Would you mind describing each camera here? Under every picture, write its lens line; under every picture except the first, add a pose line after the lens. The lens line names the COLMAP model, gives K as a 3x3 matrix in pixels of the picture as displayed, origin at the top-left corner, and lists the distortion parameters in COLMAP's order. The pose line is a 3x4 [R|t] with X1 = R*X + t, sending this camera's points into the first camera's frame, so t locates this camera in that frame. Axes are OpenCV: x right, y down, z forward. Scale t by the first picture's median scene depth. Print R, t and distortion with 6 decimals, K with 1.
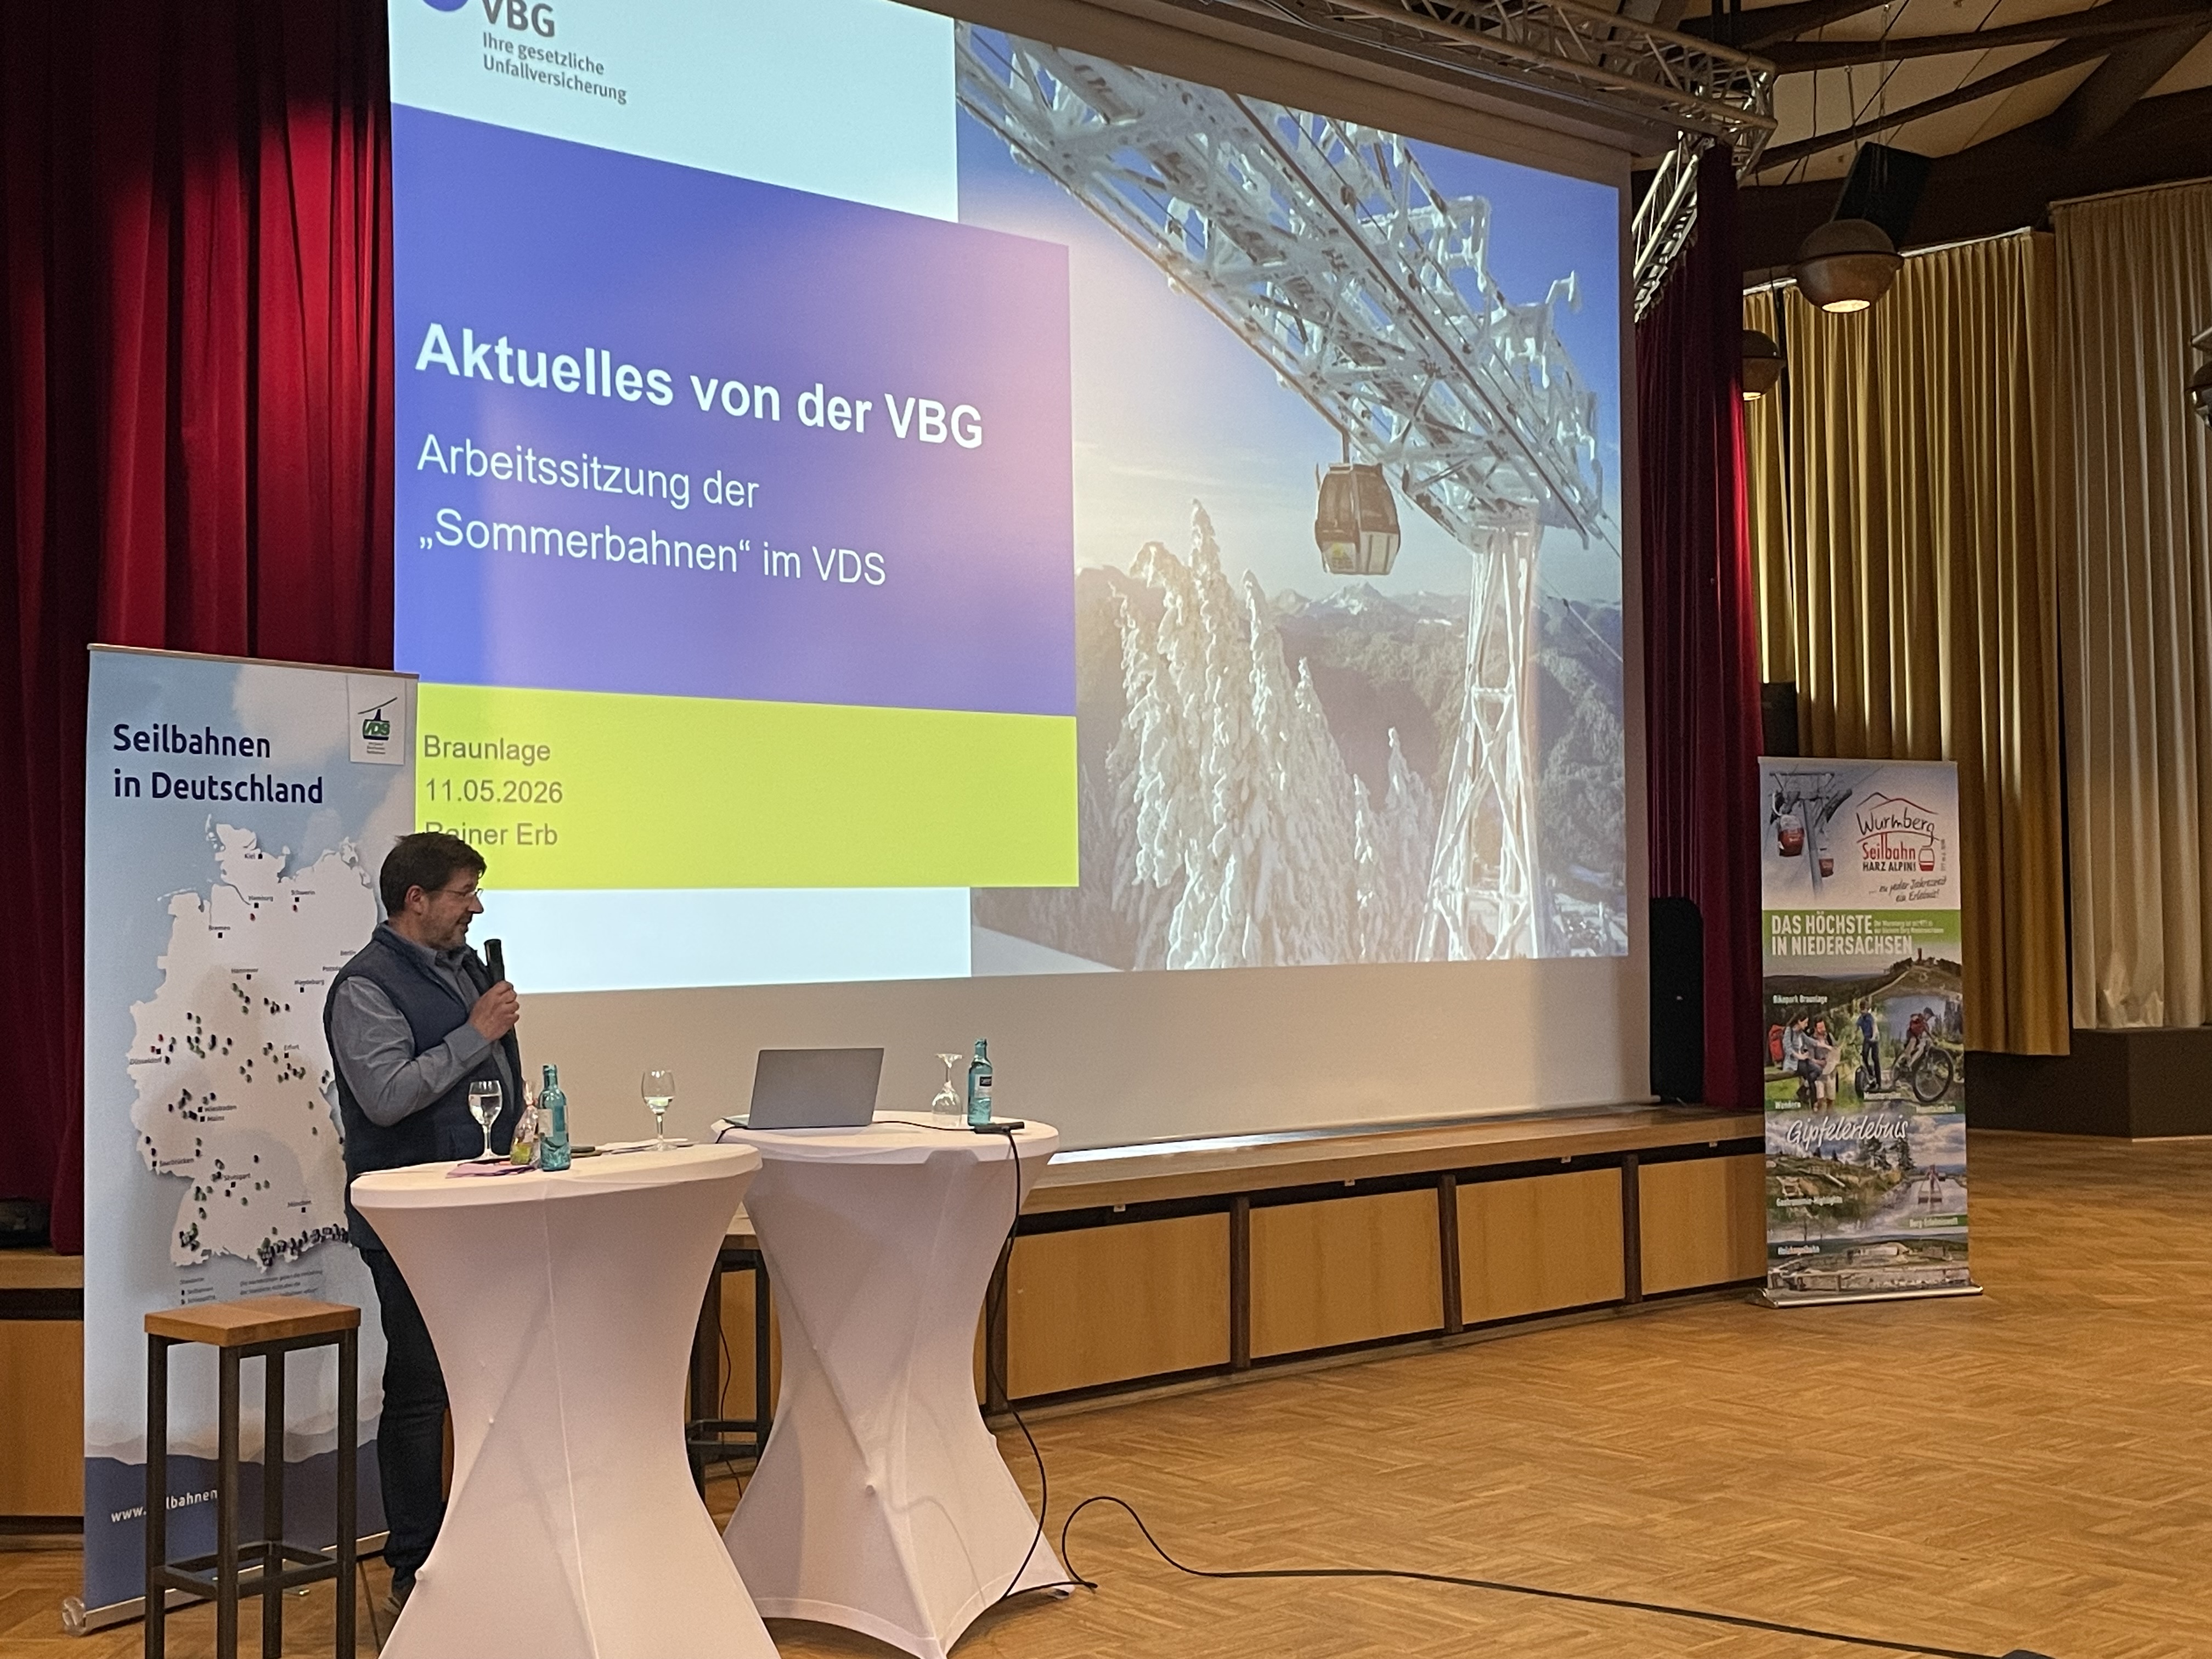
lens RADIAL K [[2675.9, 0, 1104.9], [0, 2675.9, 820.6], [0, 0, 1]] dist [0.101542, 0.012645]
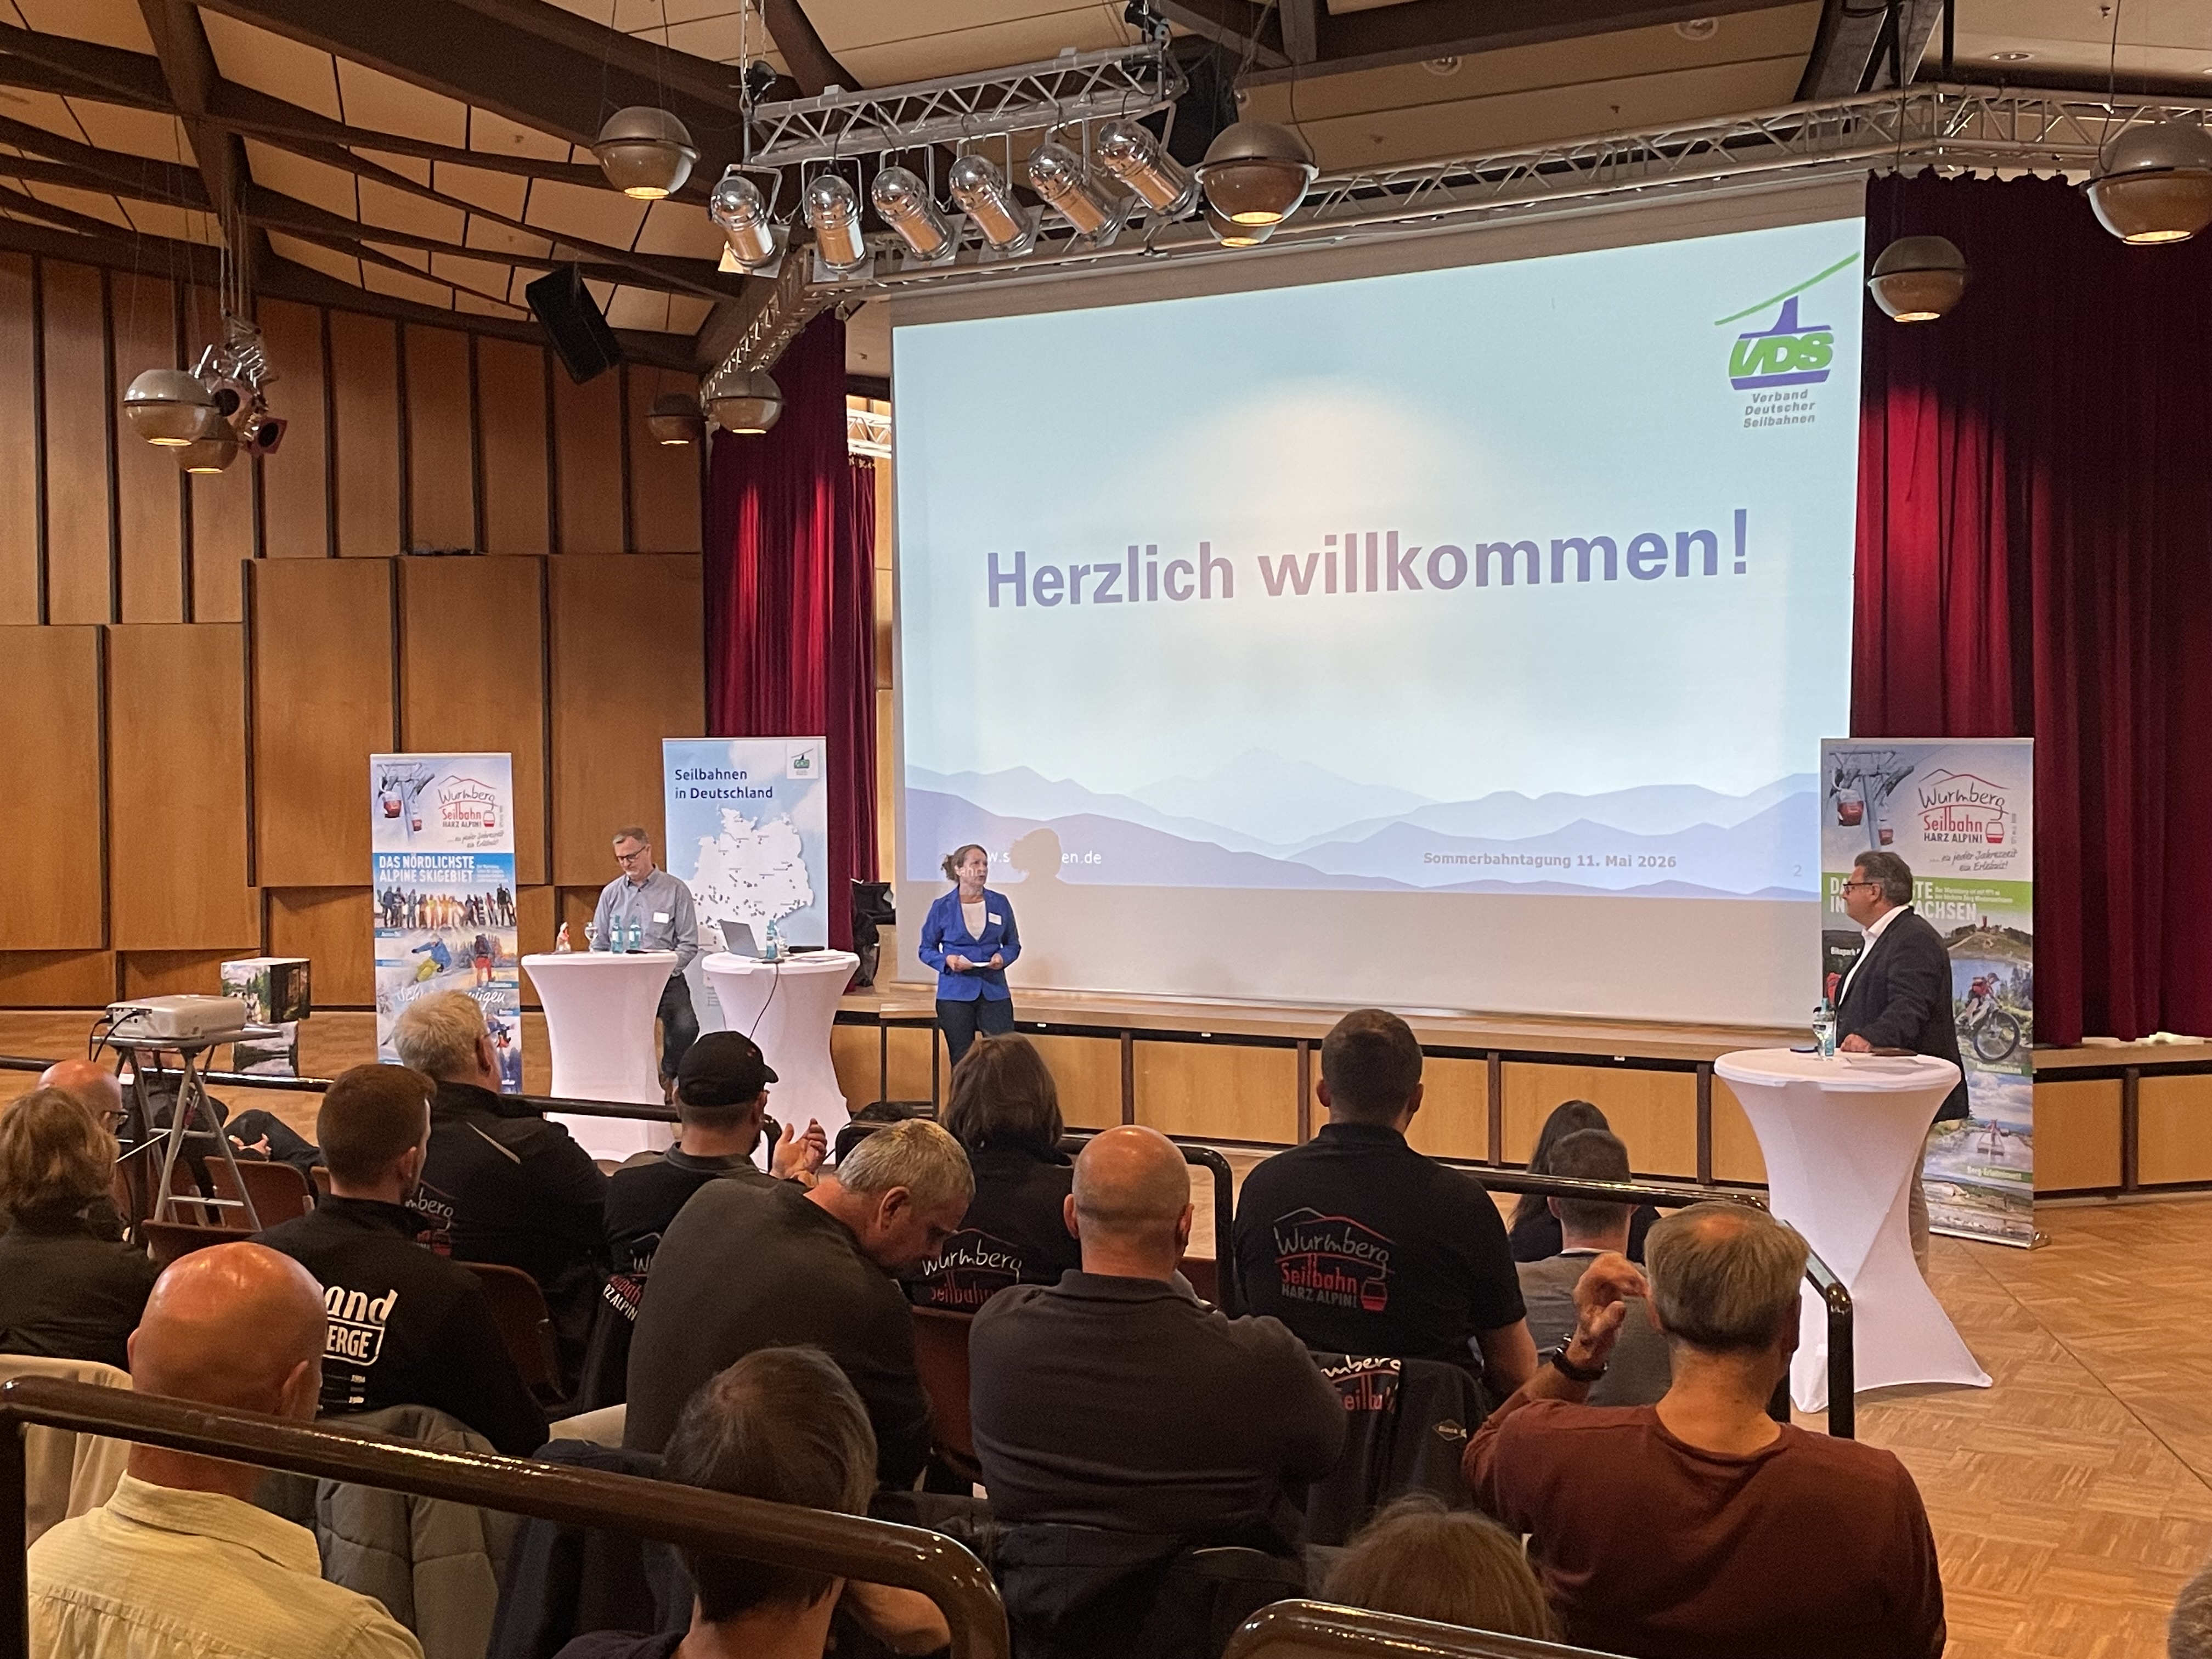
lens RADIAL K [[2526.0, 0, 1112.3], [0, 2526.0, 798.6], [0, 0, 1]] dist [0.146686, -0.296585]
pose [[0.322813, 0.033773, -0.945860, 1.151723], [0.040492, 0.997955, 0.049452, -0.062808], [0.945596, -0.054264, 0.320785, 0.361140]]
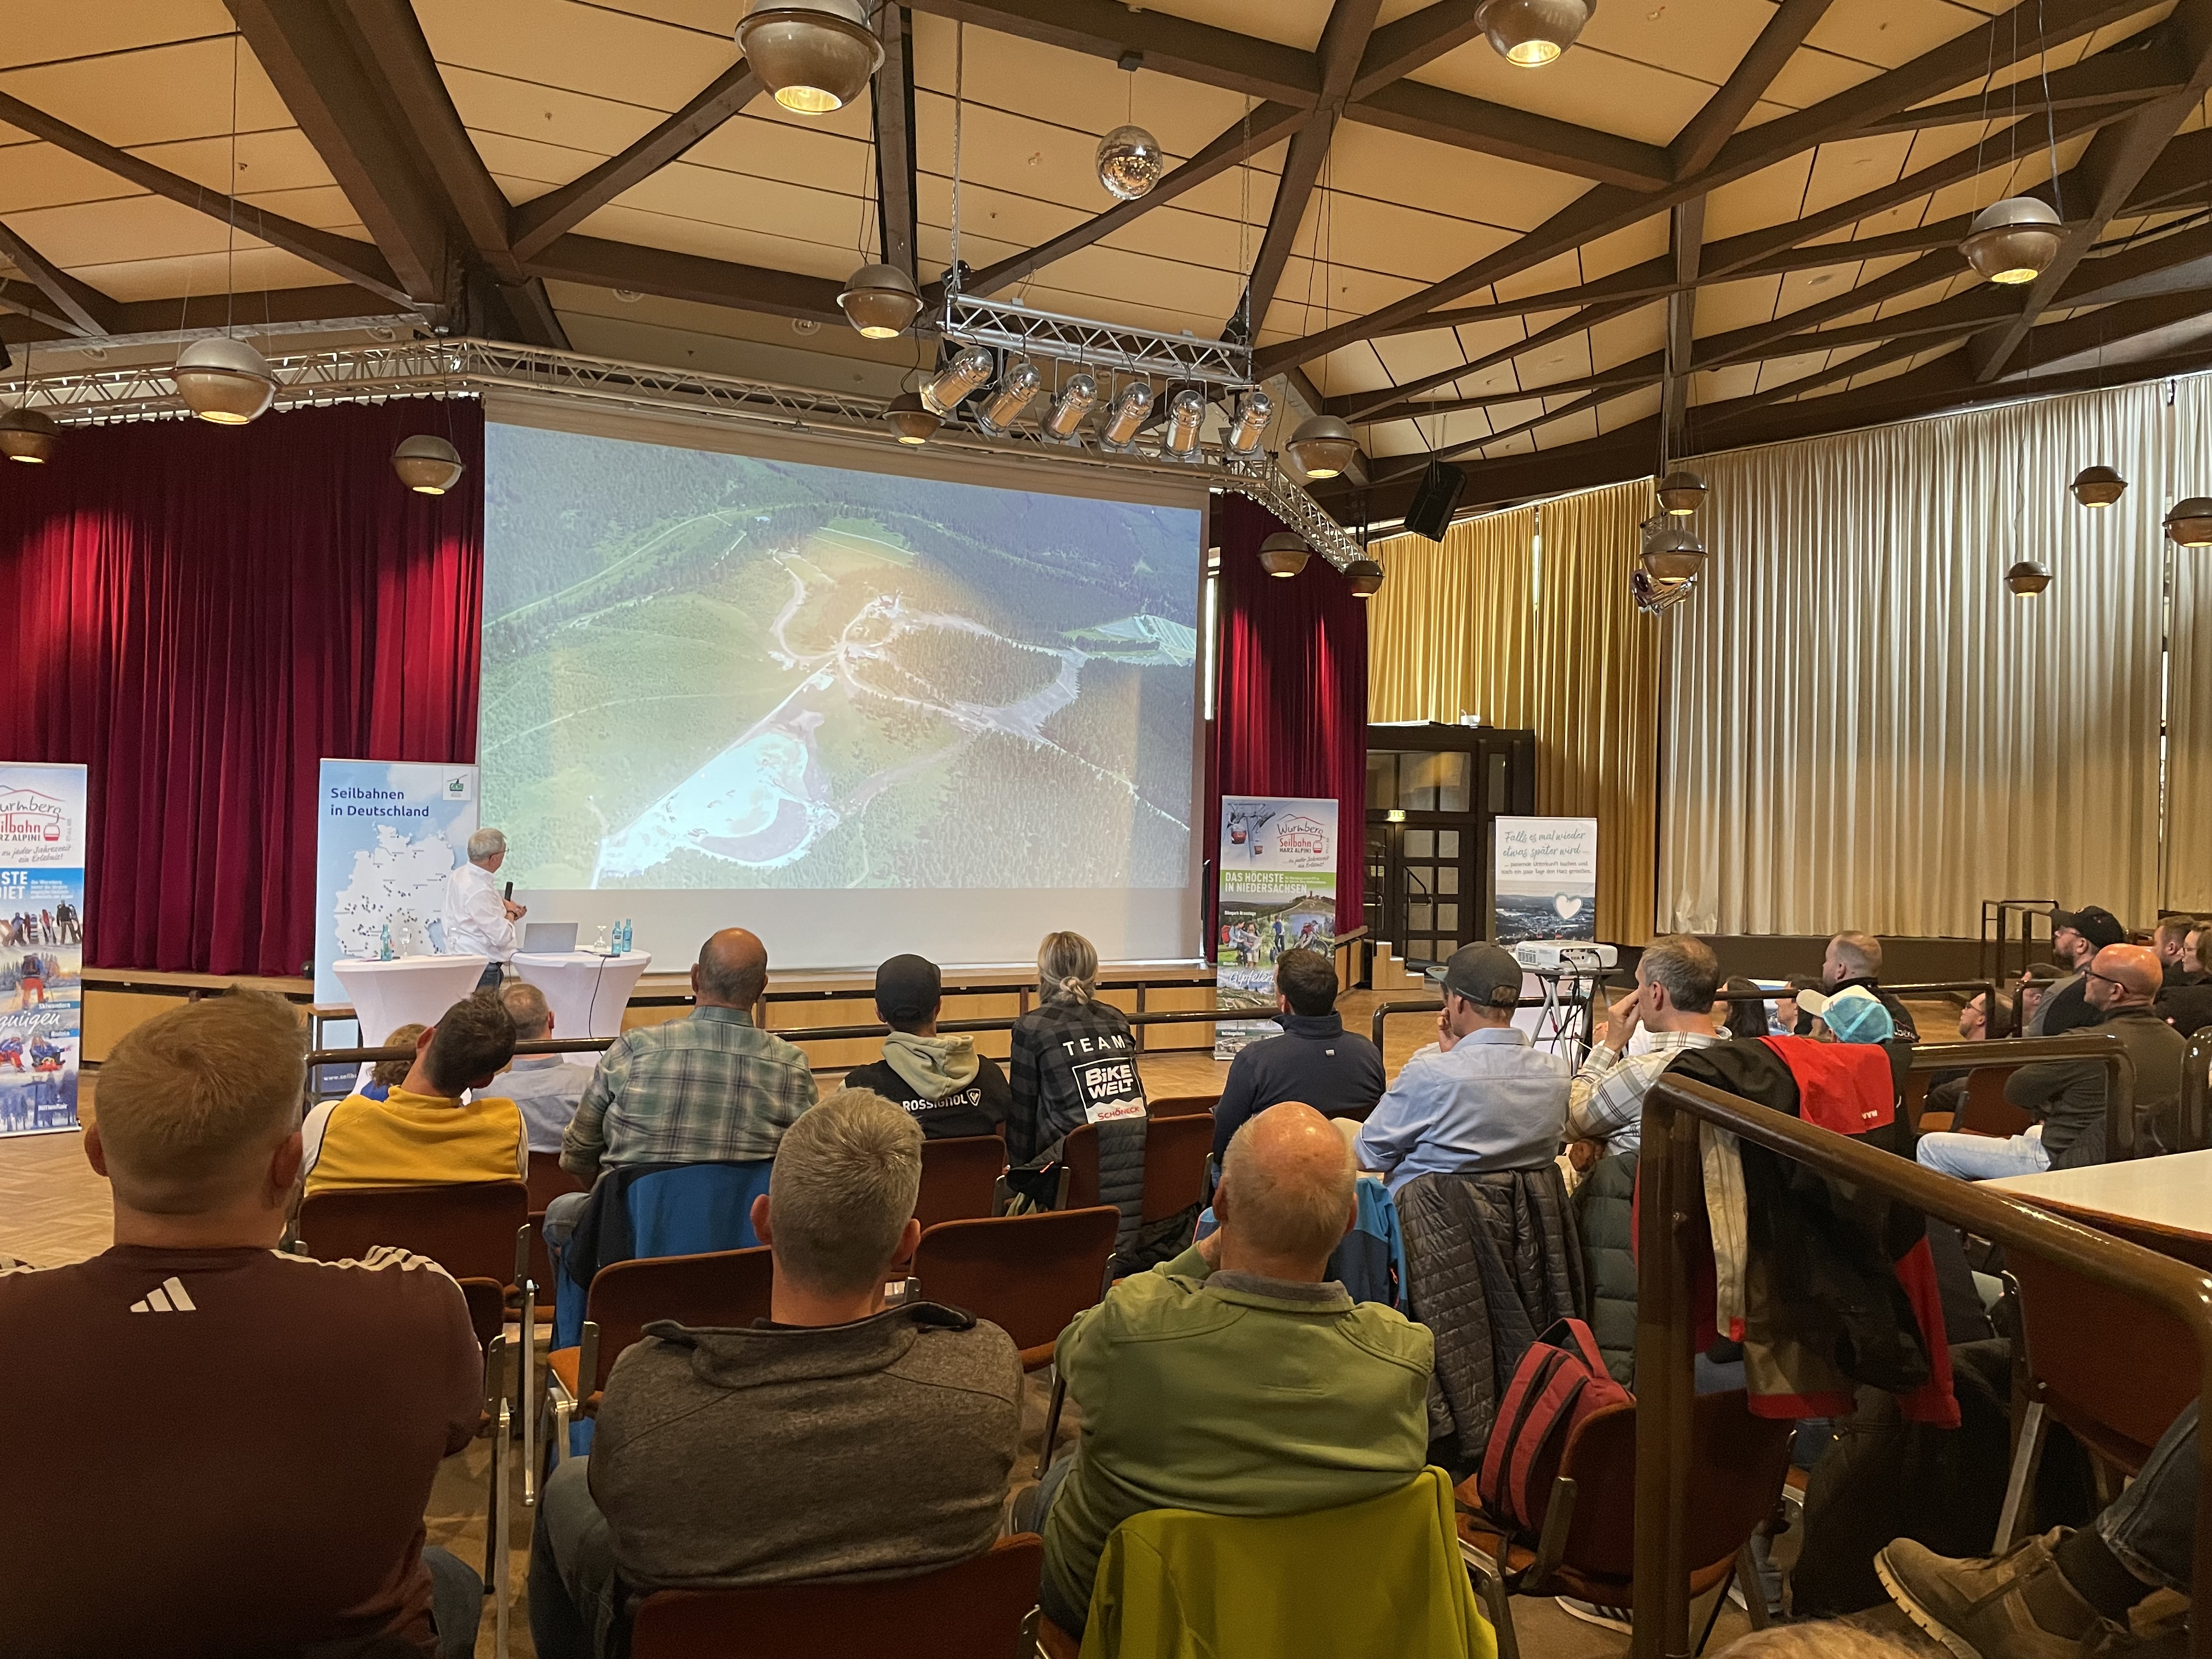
lens RADIAL K [[1692.2, 0, 1109.7], [0, 1692.2, 822.4], [0, 0, 1]] dist [0.118908, -0.154301]
pose [[0.972277, 0.034715, -0.231242, 0.453097], [-0.026152, 0.998858, 0.039995, -0.052095], [0.232367, -0.032839, 0.972074, -0.281267]]
